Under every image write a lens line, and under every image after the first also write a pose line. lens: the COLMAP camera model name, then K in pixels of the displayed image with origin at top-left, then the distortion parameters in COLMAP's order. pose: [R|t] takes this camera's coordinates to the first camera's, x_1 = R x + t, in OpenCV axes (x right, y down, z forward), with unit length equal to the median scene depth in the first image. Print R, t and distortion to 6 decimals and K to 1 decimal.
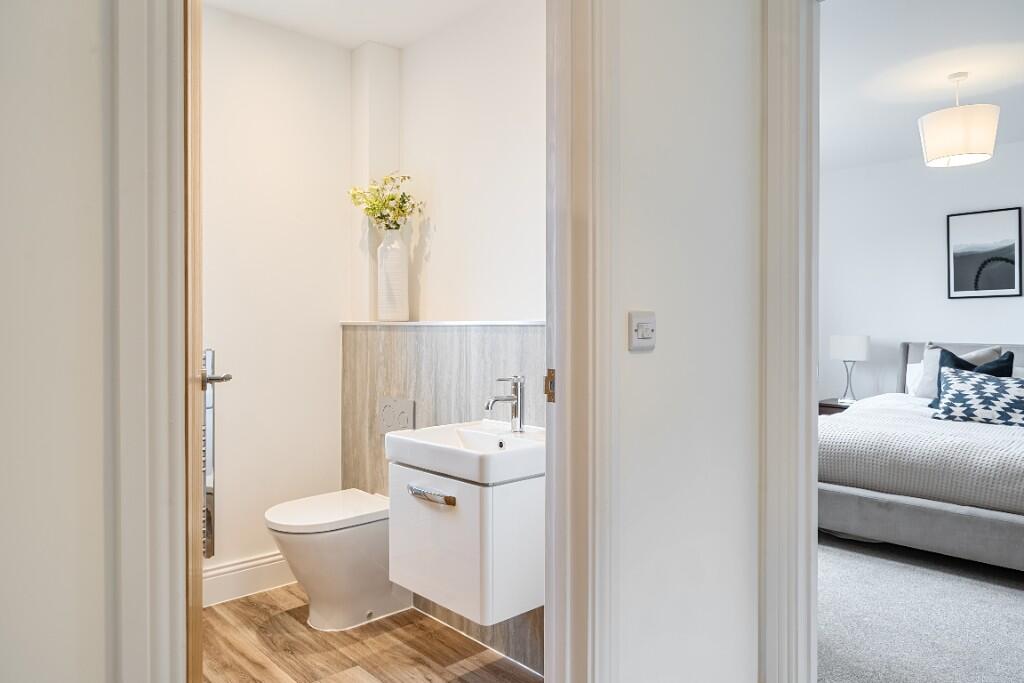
lens RADIAL K [[709.4, 0, 499.5], [0, 709.4, 319.9], [0, 0, 1]] dist [0.003021, -0.002127]
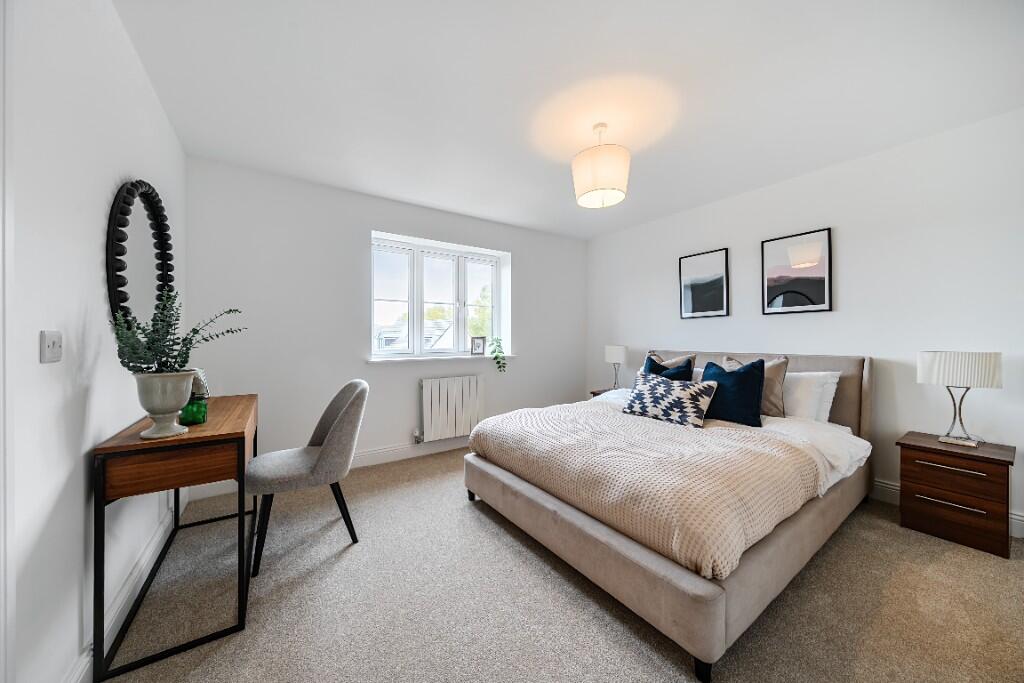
lens RADIAL K [[353.1, 0, 514.2], [0, 353.1, 334.0], [0, 0, 1]] dist [-0.013485, -0.000124]
pose [[0.991160, -0.011279, -0.132192, 0.520331], [0.010434, 0.999920, -0.007084, 0.002313], [0.132261, 0.005642, 0.991199, 0.364359]]
